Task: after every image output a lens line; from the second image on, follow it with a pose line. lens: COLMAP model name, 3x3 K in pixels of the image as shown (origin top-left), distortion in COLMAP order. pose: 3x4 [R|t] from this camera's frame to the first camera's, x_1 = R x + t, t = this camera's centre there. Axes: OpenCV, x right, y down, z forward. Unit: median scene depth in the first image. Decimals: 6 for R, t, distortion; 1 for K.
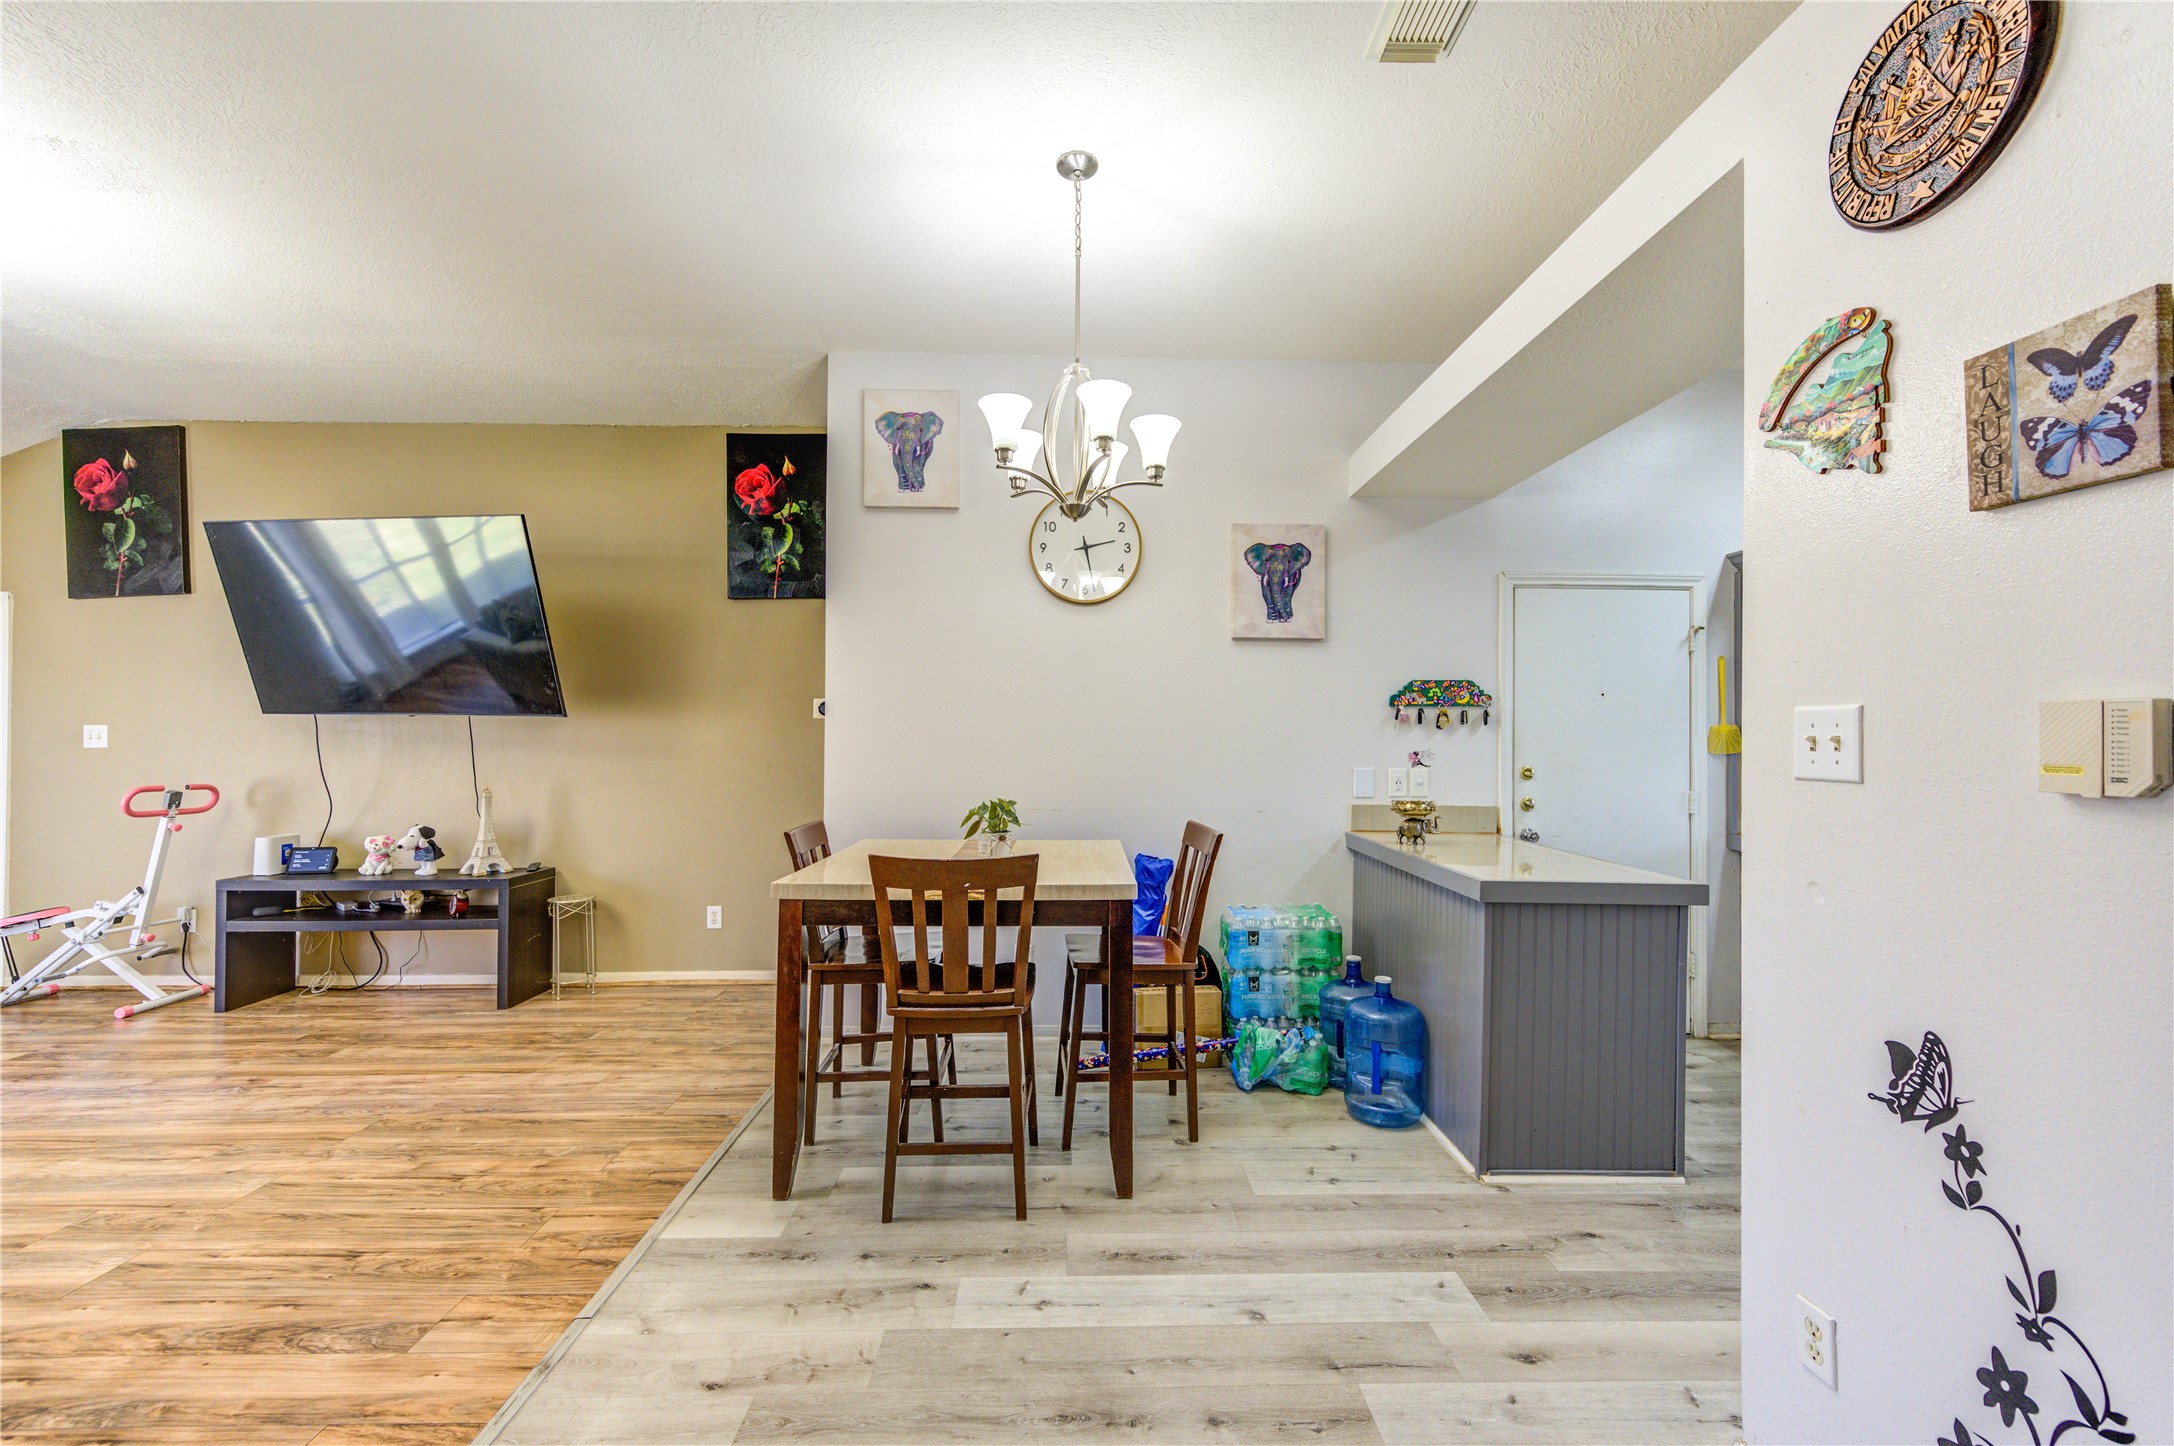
lens RADIAL K [[854.7, 0, 1066.0], [0, 854.7, 731.5], [0, 0, 1]] dist [0.004790, -0.000665]
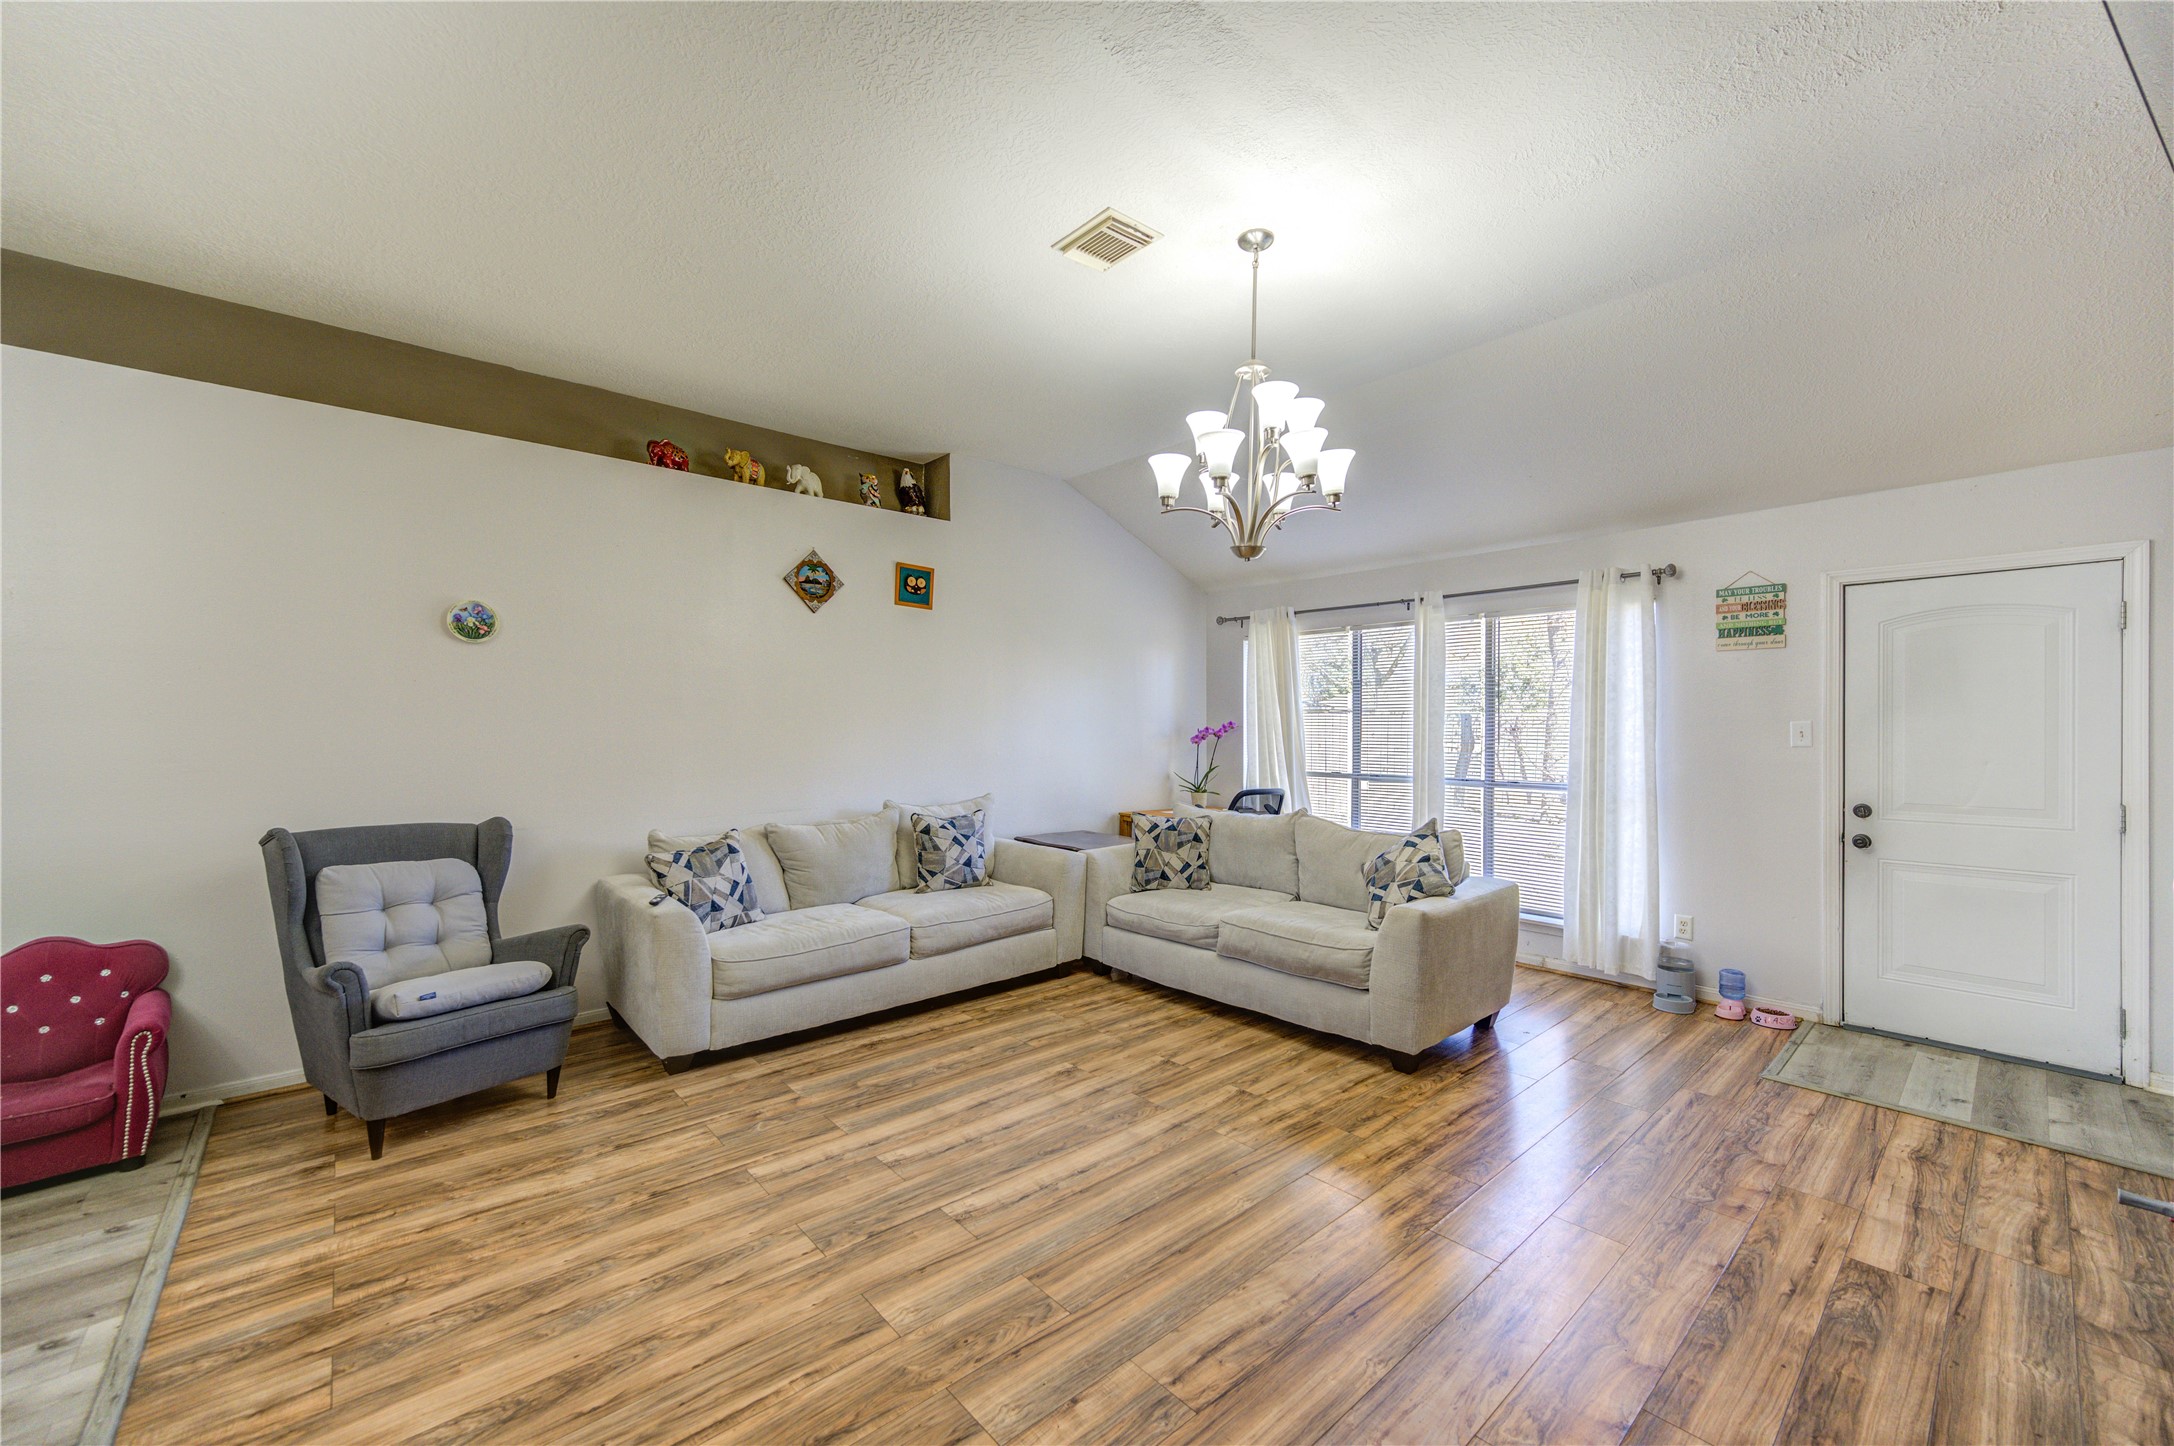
lens RADIAL K [[858.2, 0, 1096.5], [0, 858.2, 725.7], [0, 0, 1]] dist [0.002182, -0.000265]
pose [[-0.753102, -0.009123, -0.657841, -0.383228], [0.000577, 0.999894, -0.014527, 0.002933], [0.657904, -0.011320, -0.753017, 1.057233]]
